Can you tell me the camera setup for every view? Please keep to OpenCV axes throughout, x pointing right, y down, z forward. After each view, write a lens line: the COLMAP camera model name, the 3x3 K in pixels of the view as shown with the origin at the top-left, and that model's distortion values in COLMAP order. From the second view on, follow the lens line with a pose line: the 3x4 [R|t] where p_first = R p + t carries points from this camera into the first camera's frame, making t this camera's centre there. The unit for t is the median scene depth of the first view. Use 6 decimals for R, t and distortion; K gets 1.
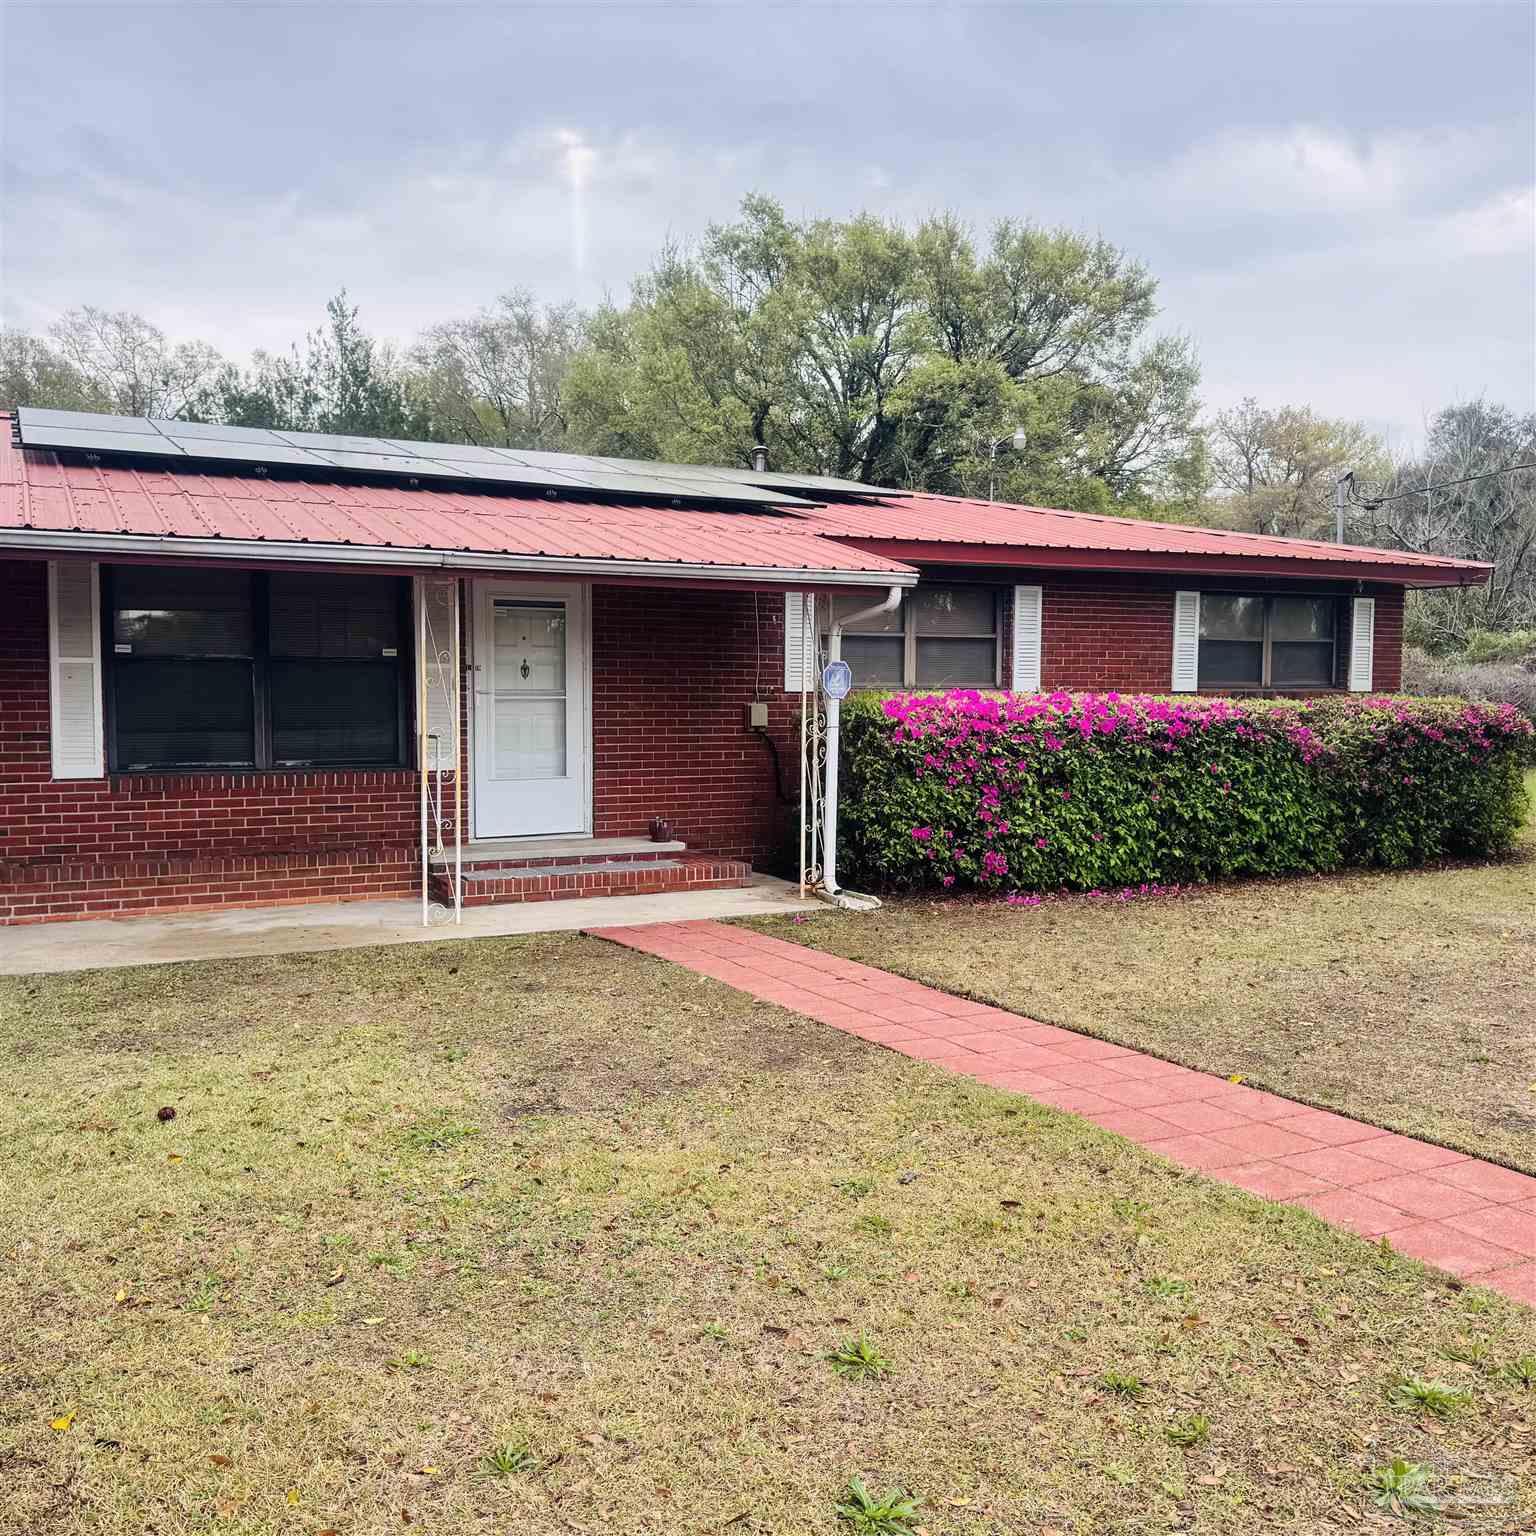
lens RADIAL K [[1439.1, 0, 768.0], [0, 1439.1, 768.0], [0, 0, 1]] dist [0.171266, -0.365101]
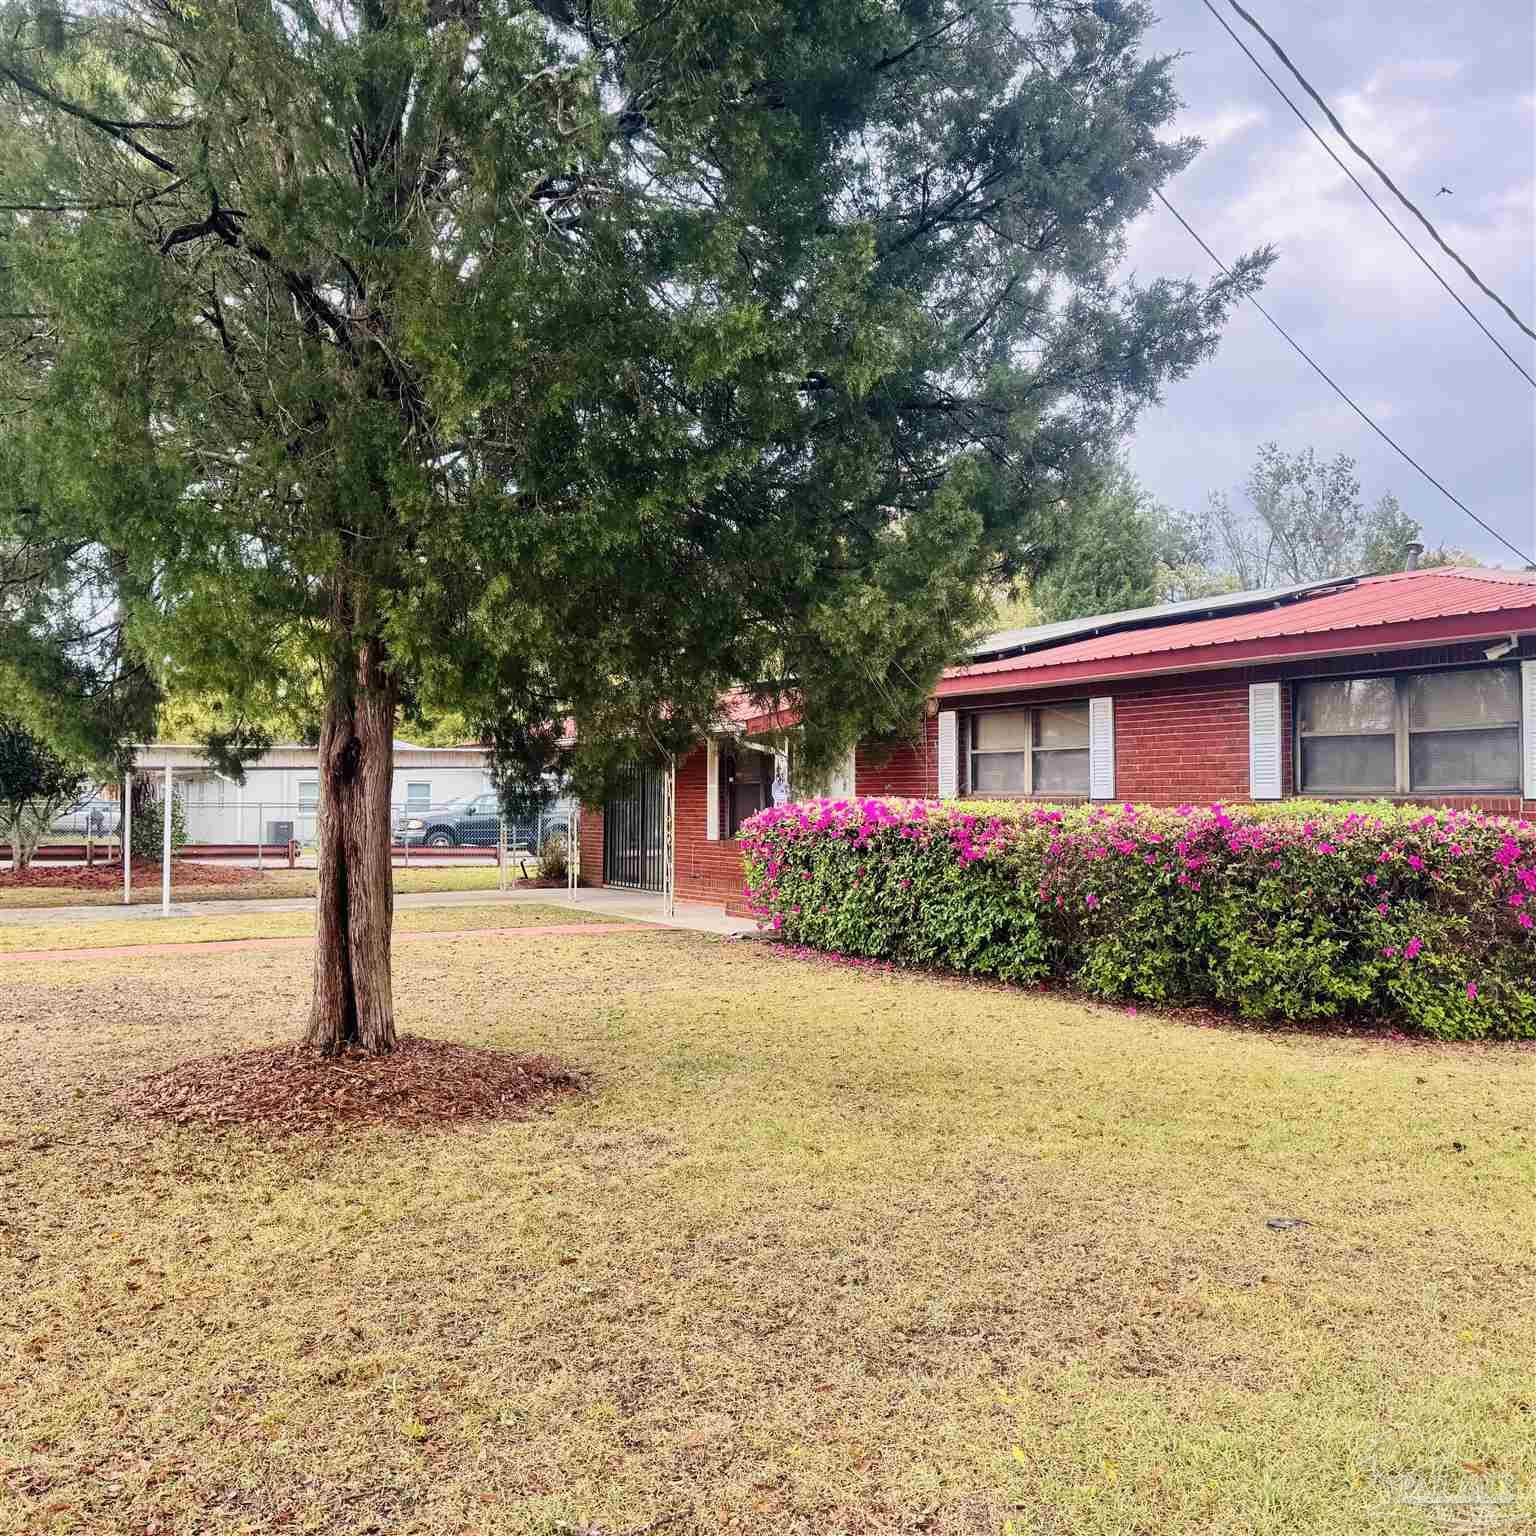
lens RADIAL K [[1439.1, 0, 768.0], [0, 1439.1, 768.0], [0, 0, 1]] dist [0.171266, -0.365101]
pose [[0.063640, -0.022669, -0.997715, 1.144417], [-0.051971, 0.998310, -0.025998, -0.033369], [0.996619, 0.053507, 0.062354, 0.660822]]
